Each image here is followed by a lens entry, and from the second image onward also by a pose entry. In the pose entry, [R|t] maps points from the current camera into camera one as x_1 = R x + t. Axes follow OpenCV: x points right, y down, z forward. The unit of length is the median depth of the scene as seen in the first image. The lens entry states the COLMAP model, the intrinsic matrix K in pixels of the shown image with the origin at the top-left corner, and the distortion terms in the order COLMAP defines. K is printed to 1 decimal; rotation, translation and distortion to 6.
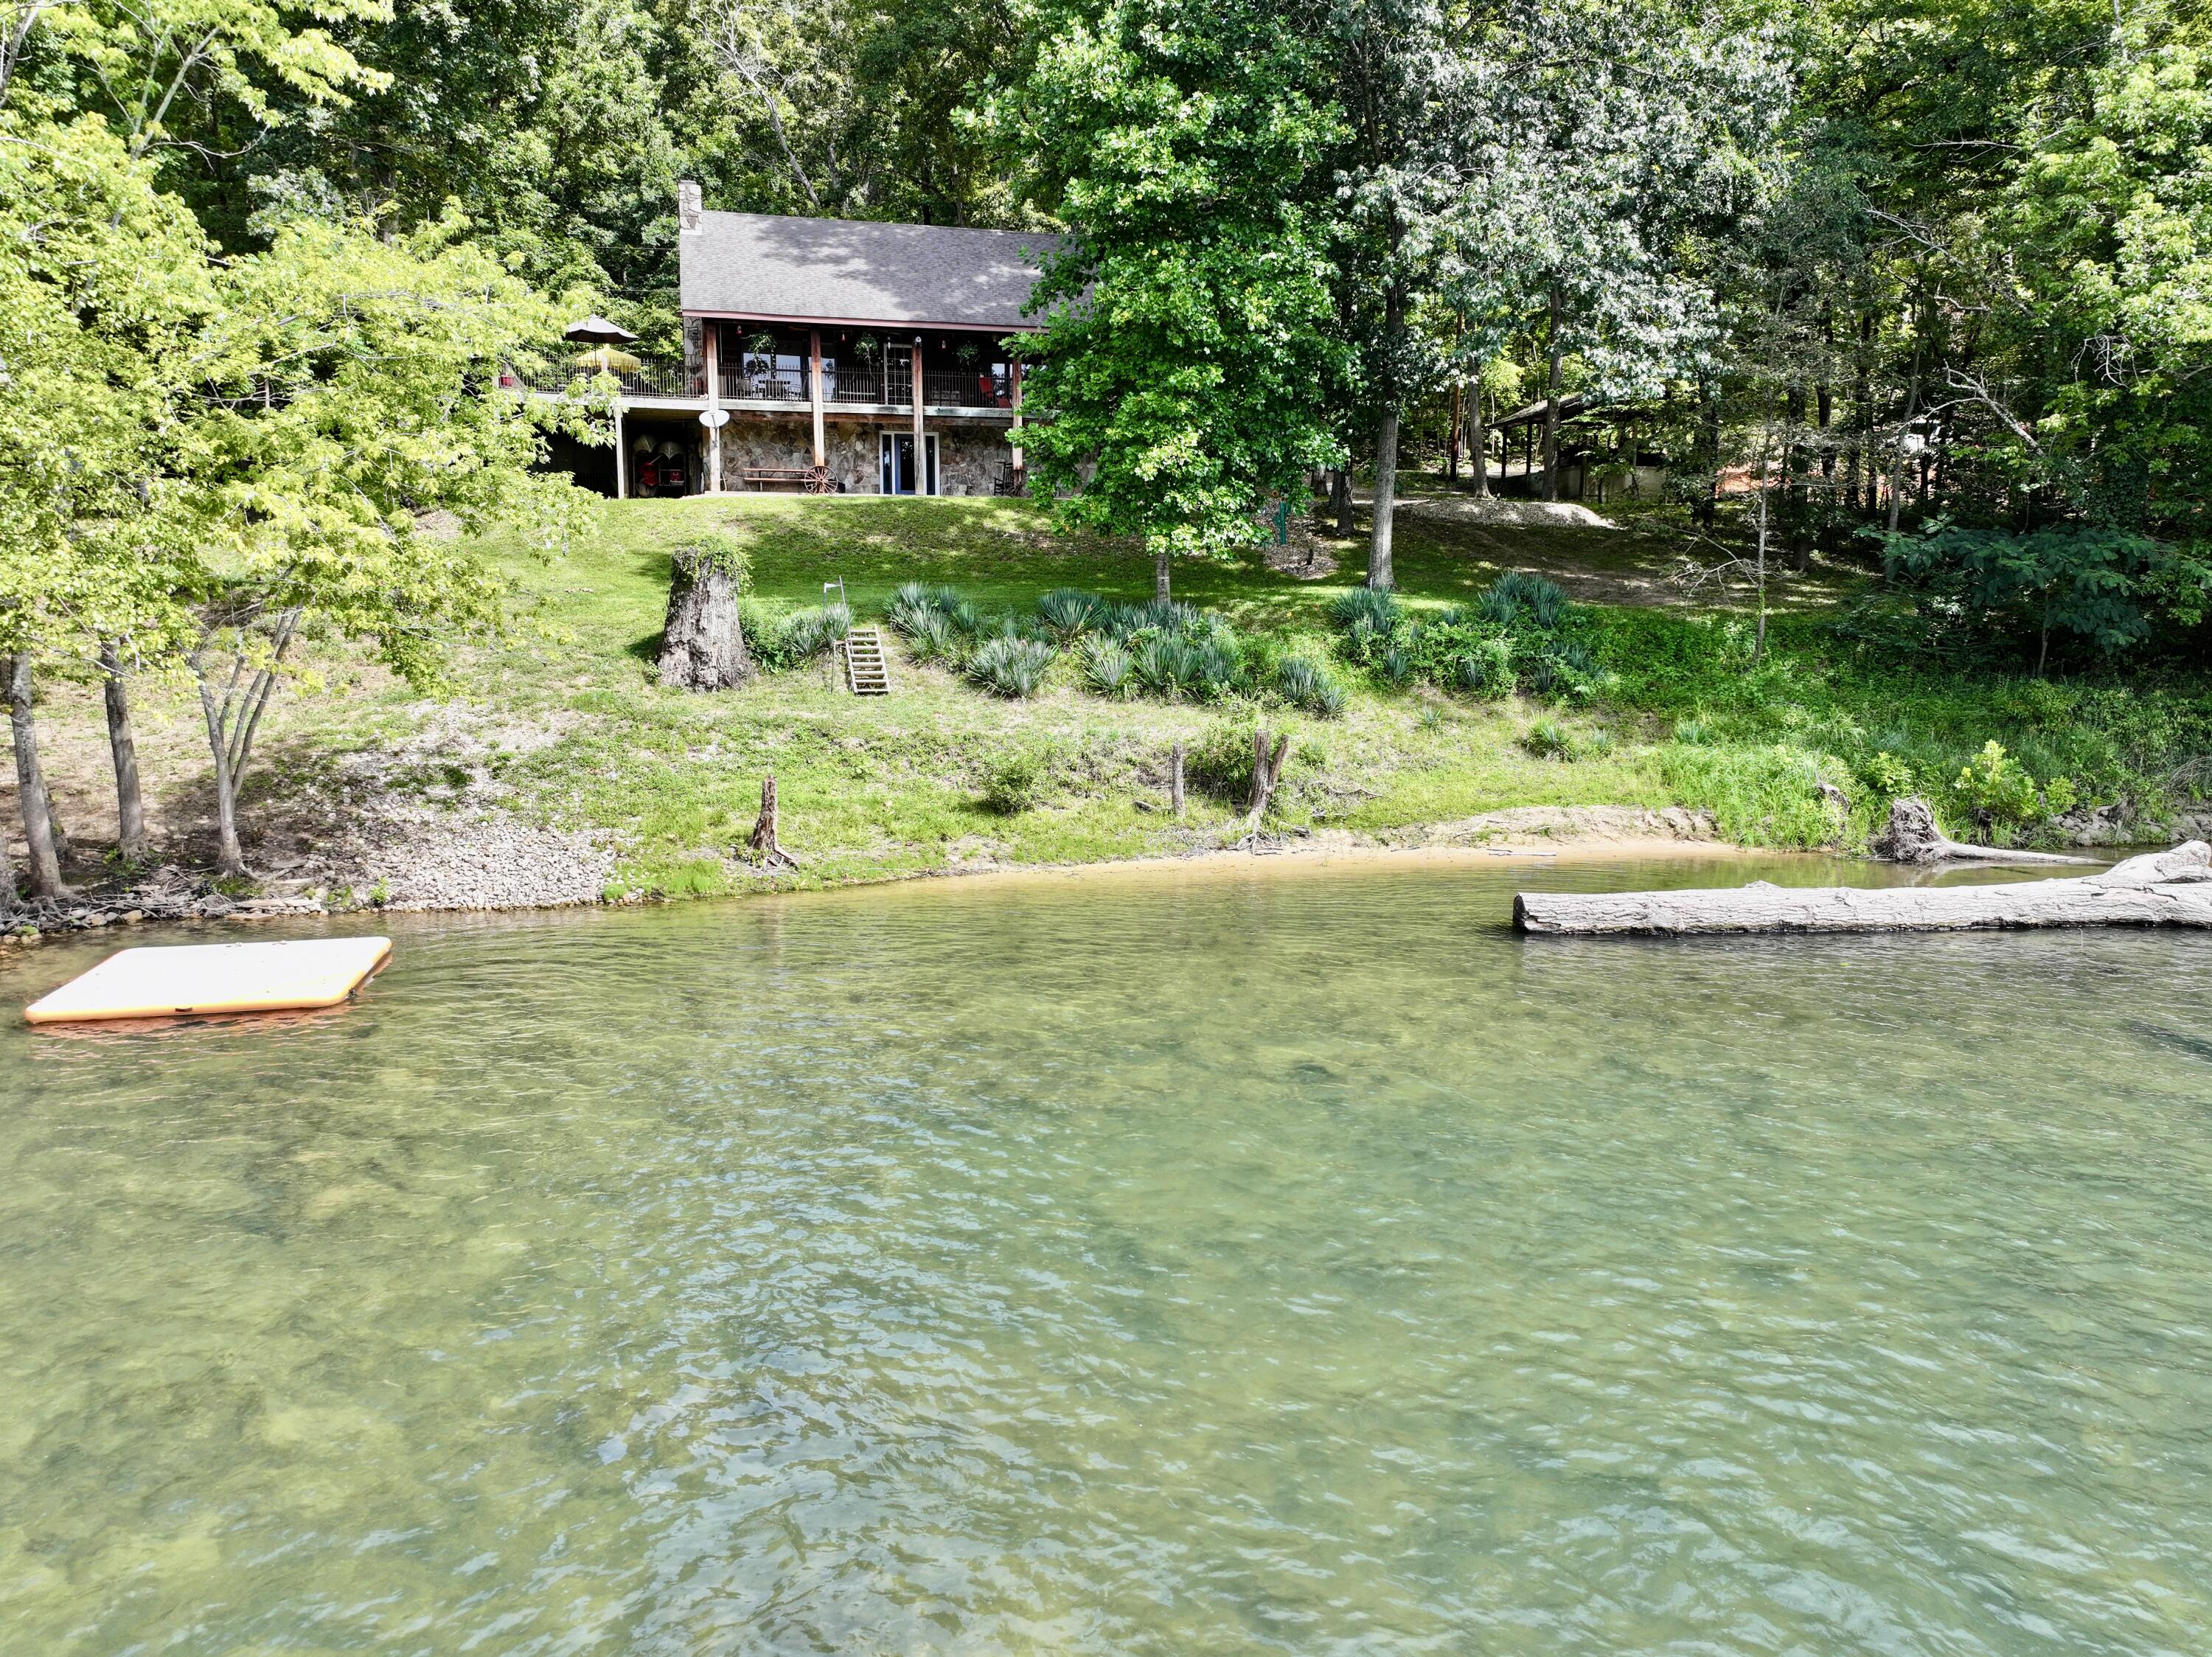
lens RADIAL K [[1561.1, 0, 1097.4], [0, 1561.1, 831.1], [0, 0, 1]] dist [0.013049, 0.006183]
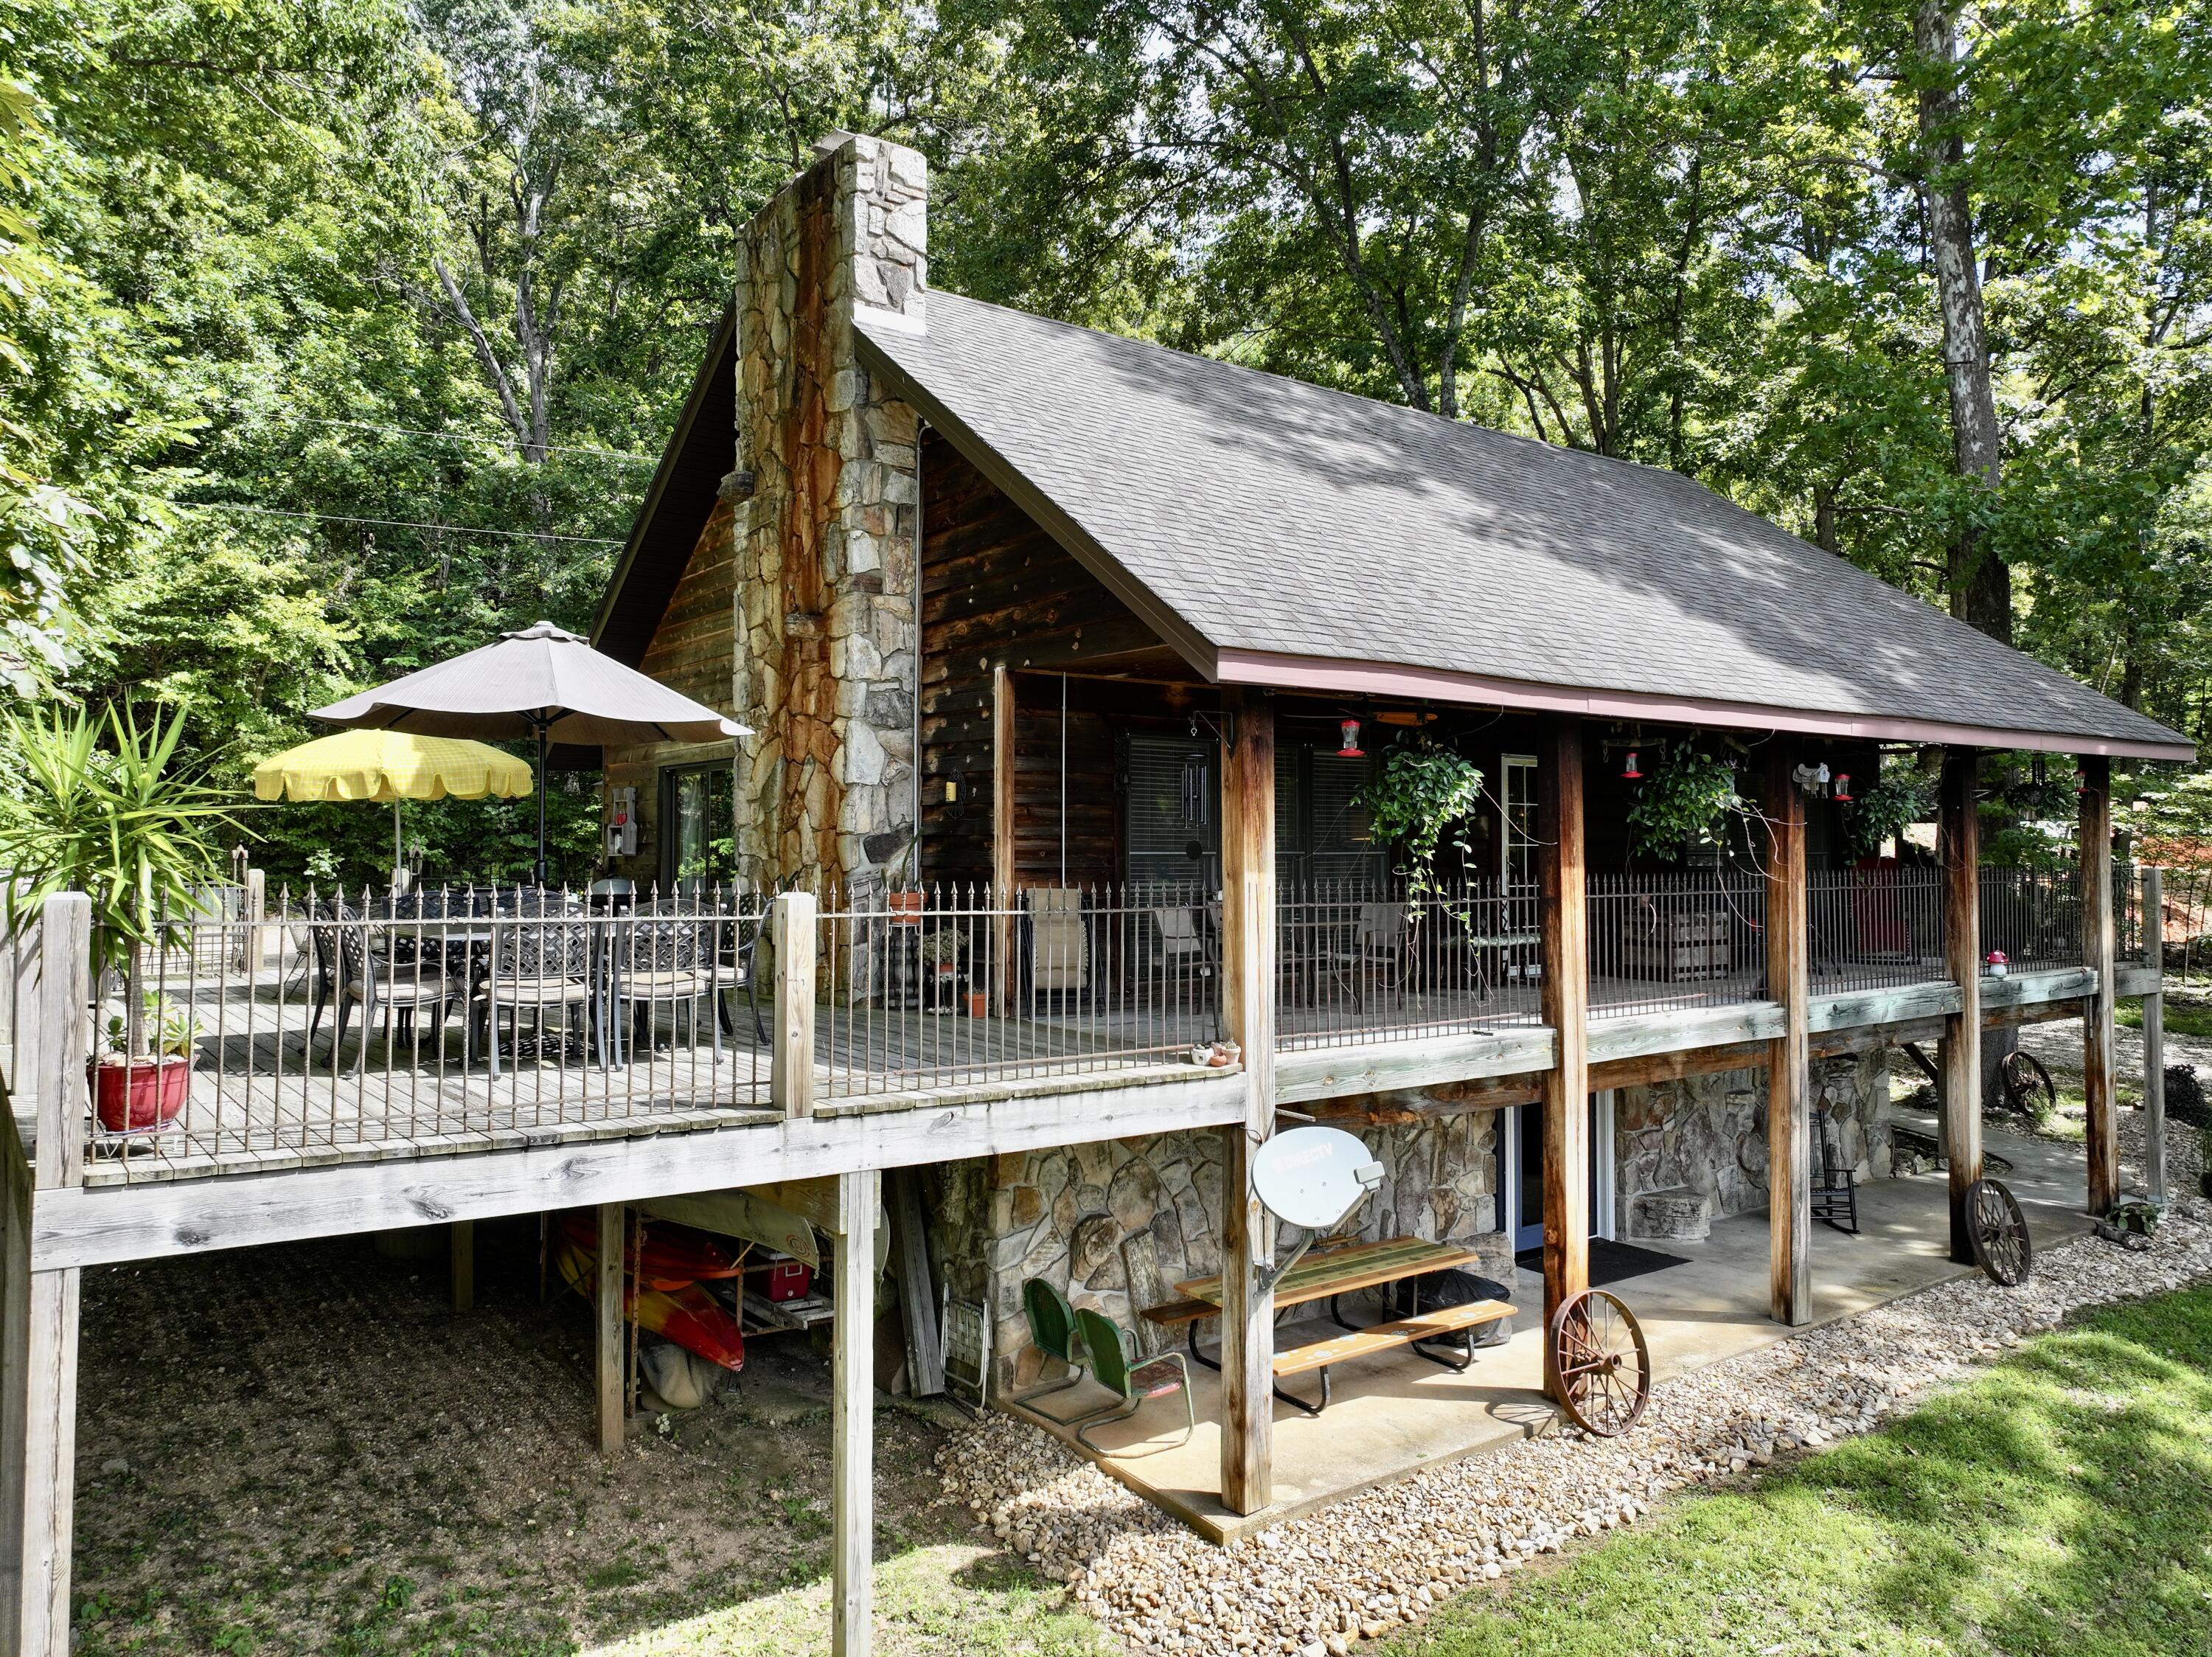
lens RADIAL K [[1561.1, 0, 1097.4], [0, 1561.1, 831.1], [0, 0, 1]] dist [0.013049, 0.006183]
pose [[0.926330, 0.001881, 0.376709, -0.298654], [0.057833, 0.987423, -0.147140, -0.239380], [-0.372248, 0.158087, 0.914571, 0.703771]]
